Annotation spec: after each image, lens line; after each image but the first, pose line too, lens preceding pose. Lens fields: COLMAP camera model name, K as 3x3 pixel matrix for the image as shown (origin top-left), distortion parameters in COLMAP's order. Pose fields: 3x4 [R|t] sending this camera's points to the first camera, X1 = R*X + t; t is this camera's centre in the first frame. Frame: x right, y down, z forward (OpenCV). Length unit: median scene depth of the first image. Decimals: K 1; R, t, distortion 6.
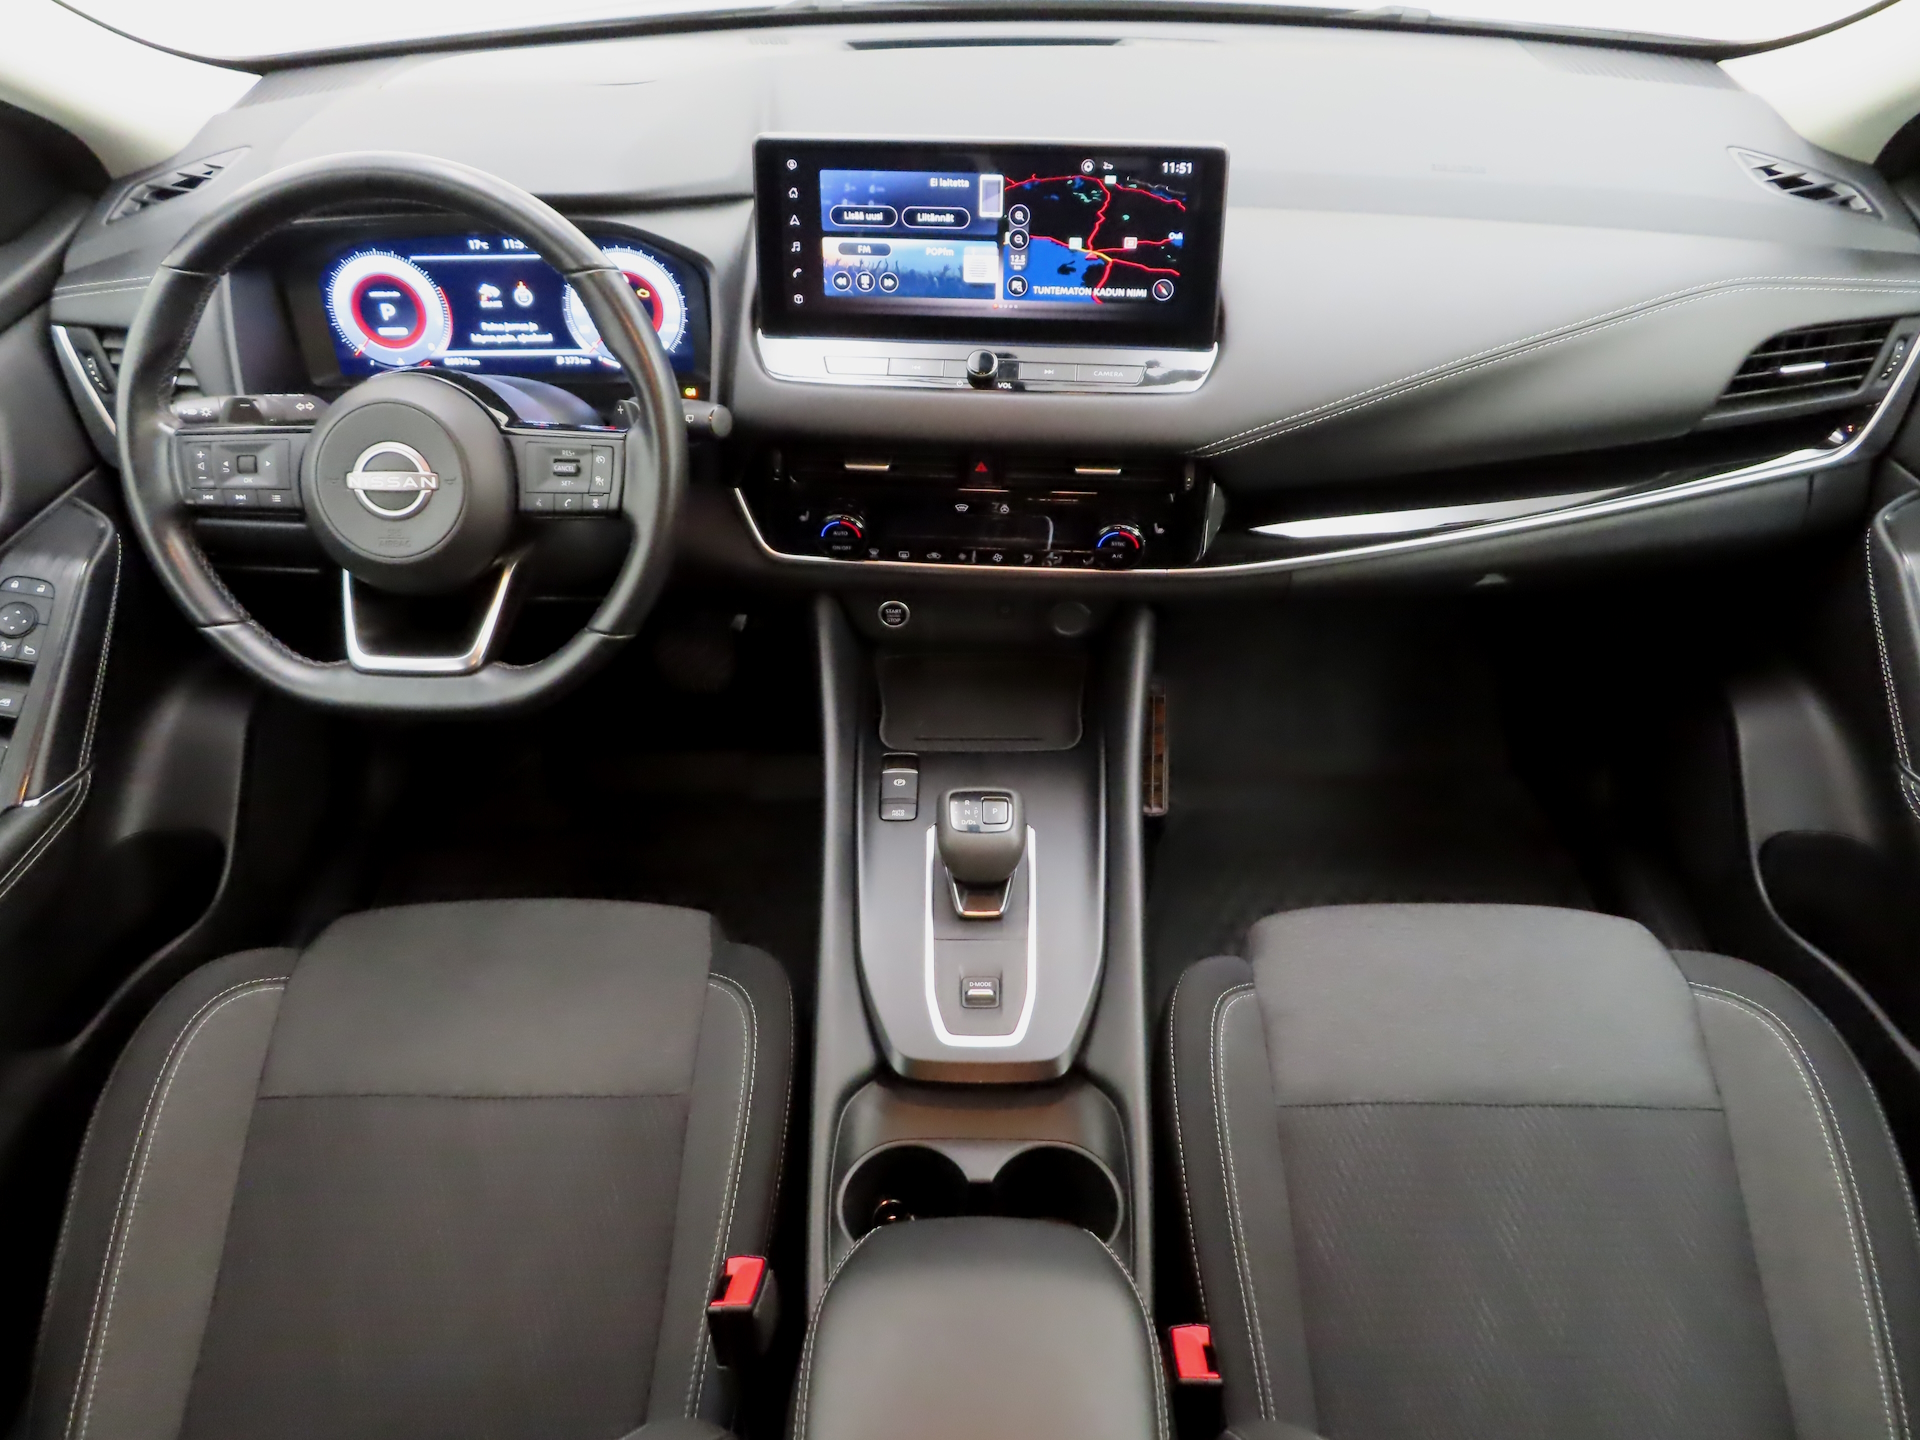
lens RADIAL K [[1381.2, 0, 965.8], [0, 1381.2, 723.5], [0, 0, 1]] dist [-0.018956, 0.008926]
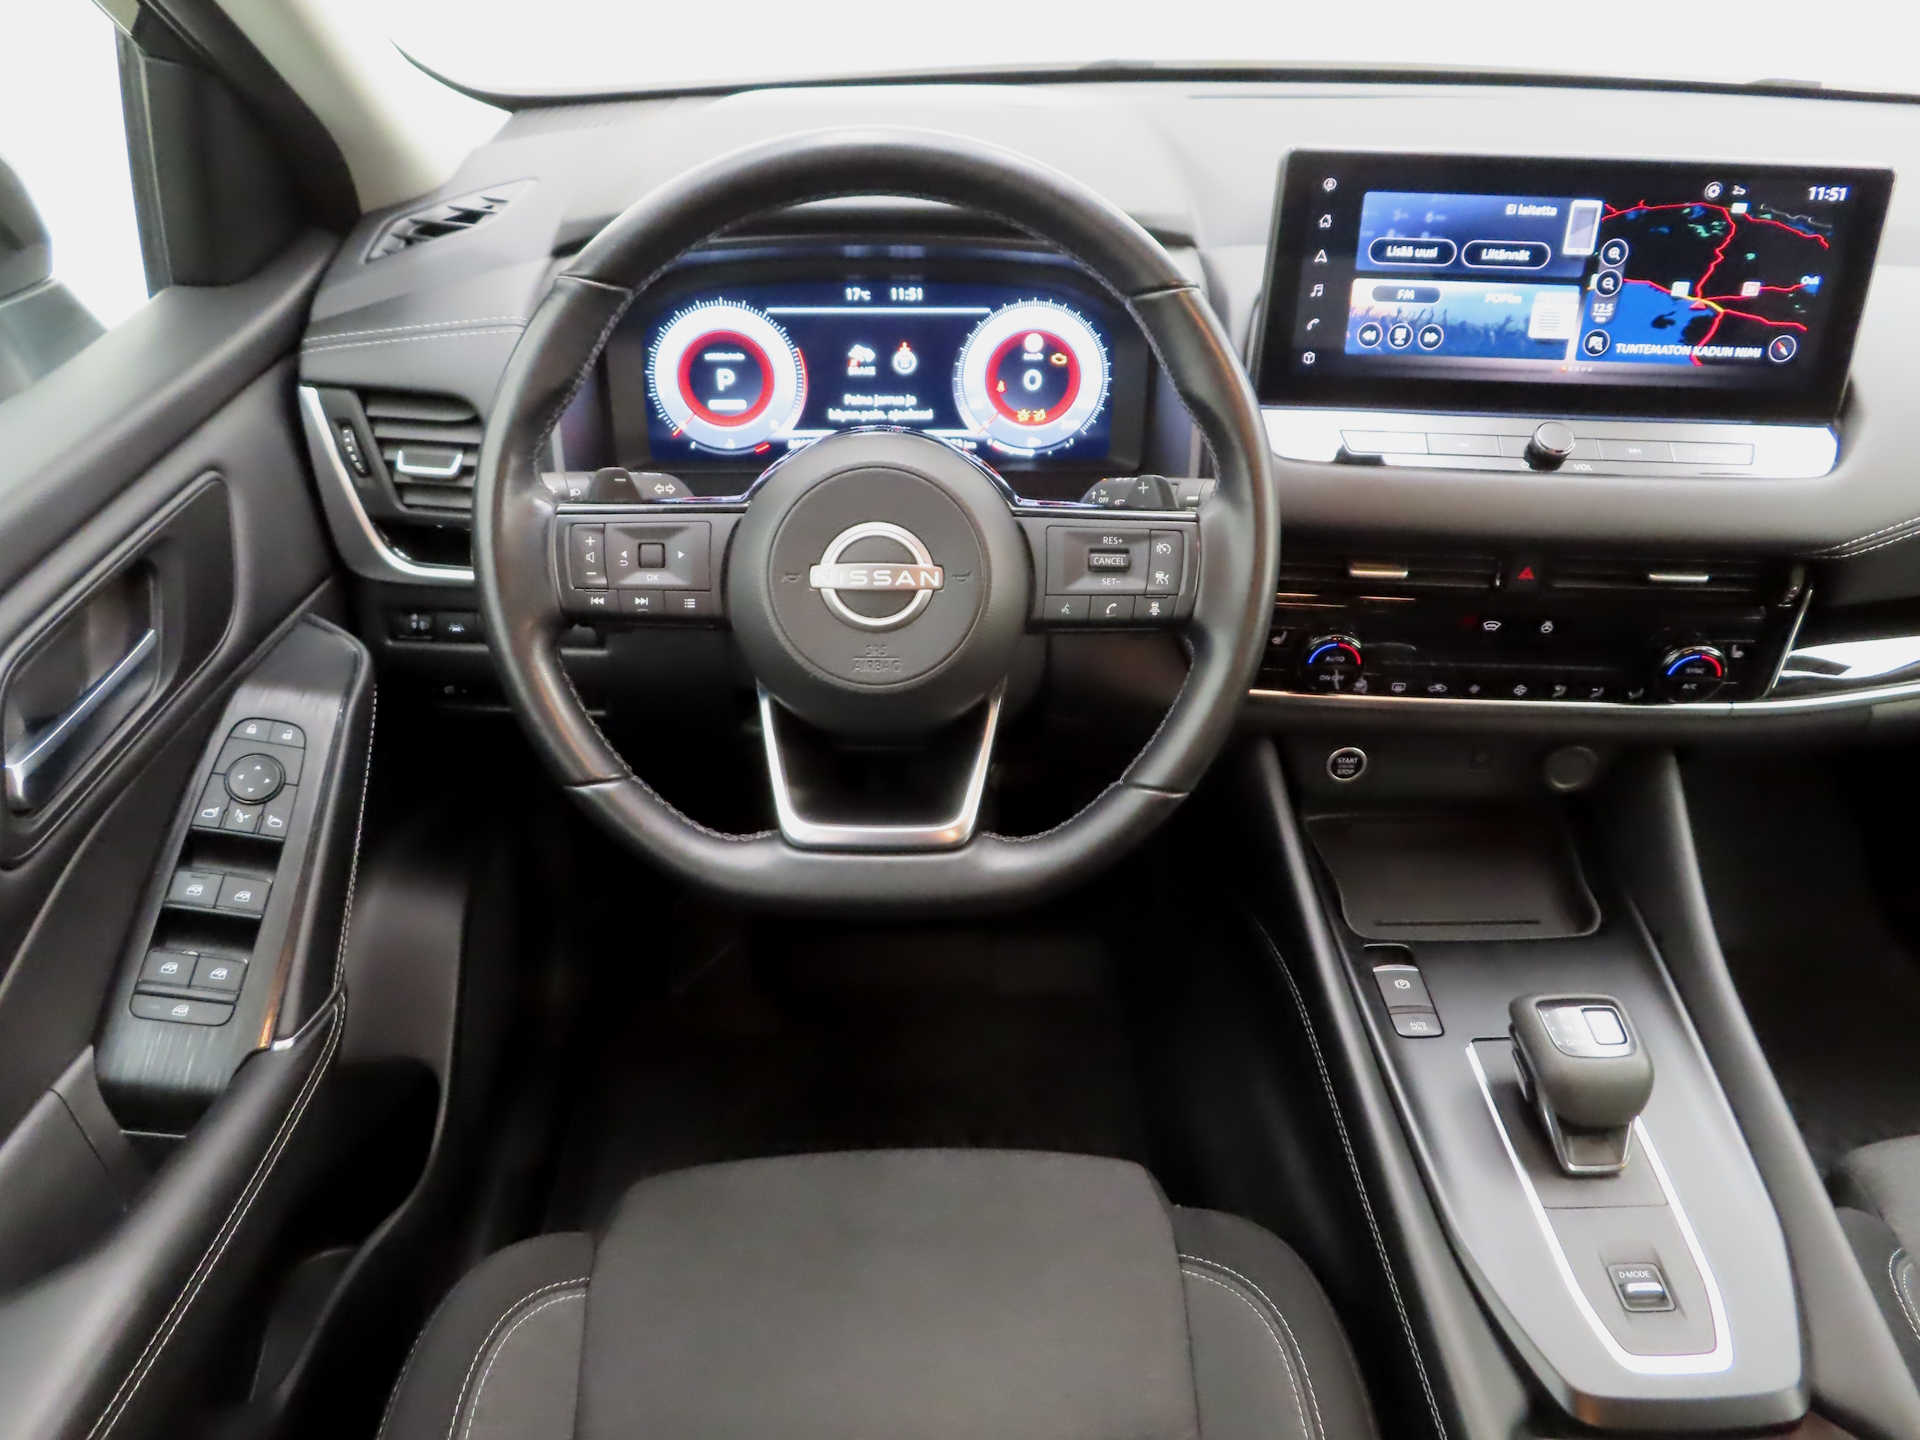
lens RADIAL K [[1381.2, 0, 956.6], [0, 1381.2, 718.2], [0, 0, 1]] dist [-0.018956, 0.008926]
pose [[0.998333, -0.006094, 0.057386, -0.369574], [0.012872, 0.992870, -0.118502, -0.017520], [-0.056255, 0.119043, 0.991294, 0.269468]]
